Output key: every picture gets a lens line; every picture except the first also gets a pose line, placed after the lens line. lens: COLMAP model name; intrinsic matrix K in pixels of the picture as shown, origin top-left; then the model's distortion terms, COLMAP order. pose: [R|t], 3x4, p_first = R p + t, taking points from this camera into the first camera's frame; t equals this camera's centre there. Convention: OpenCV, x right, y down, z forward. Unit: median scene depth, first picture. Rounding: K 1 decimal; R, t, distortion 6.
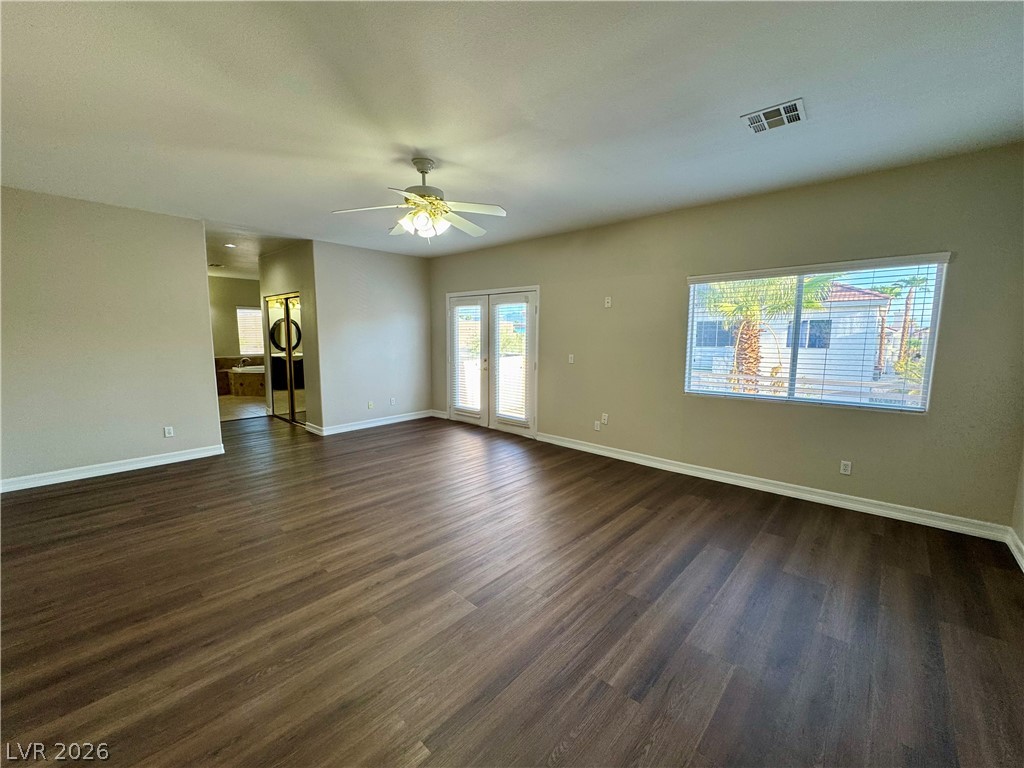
lens RADIAL K [[408.4, 0, 513.1], [0, 408.4, 376.8], [0, 0, 1]] dist [-0.003799, 0.000376]
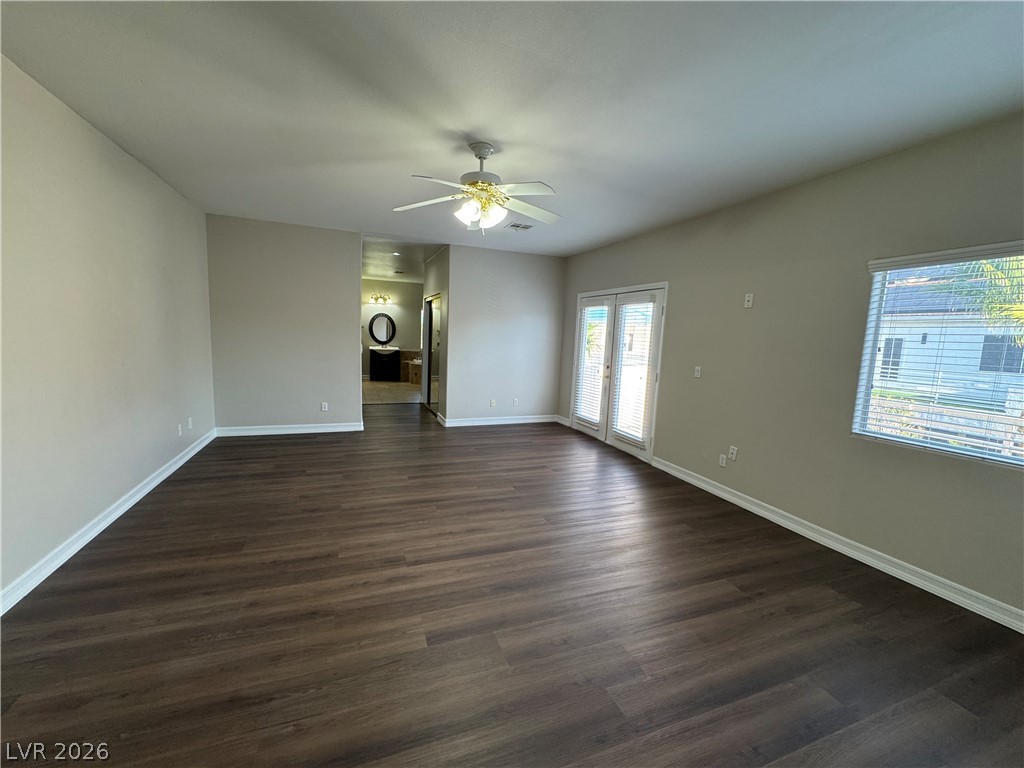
lens RADIAL K [[408.4, 0, 510.6], [0, 408.4, 380.9], [0, 0, 1]] dist [-0.003799, 0.000376]
pose [[0.894167, 0.082919, -0.439989, 0.225460], [-0.083334, 0.996352, 0.018415, -0.014555], [0.439911, 0.020200, 0.897814, 0.160759]]
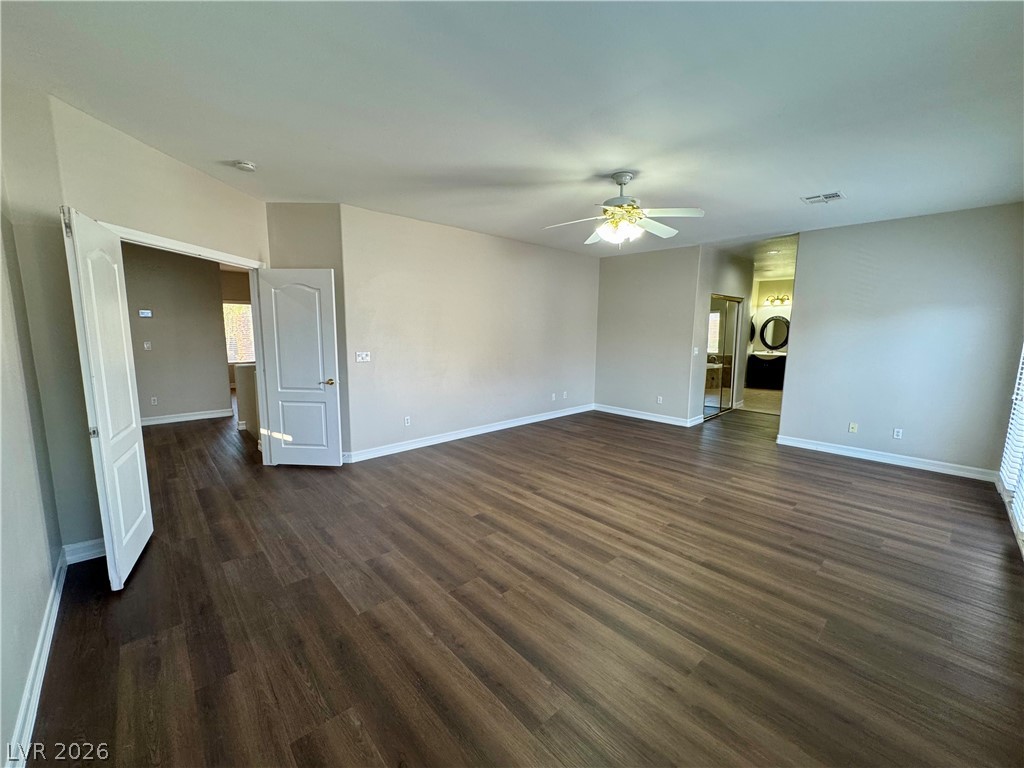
lens RADIAL K [[408.4, 0, 519.5], [0, 408.4, 389.1], [0, 0, 1]] dist [-0.003799, 0.000376]
pose [[-0.068437, 0.144781, -0.987094, 0.734180], [-0.113016, 0.981920, 0.151858, -0.079543], [0.991233, 0.121950, -0.050837, 0.661561]]
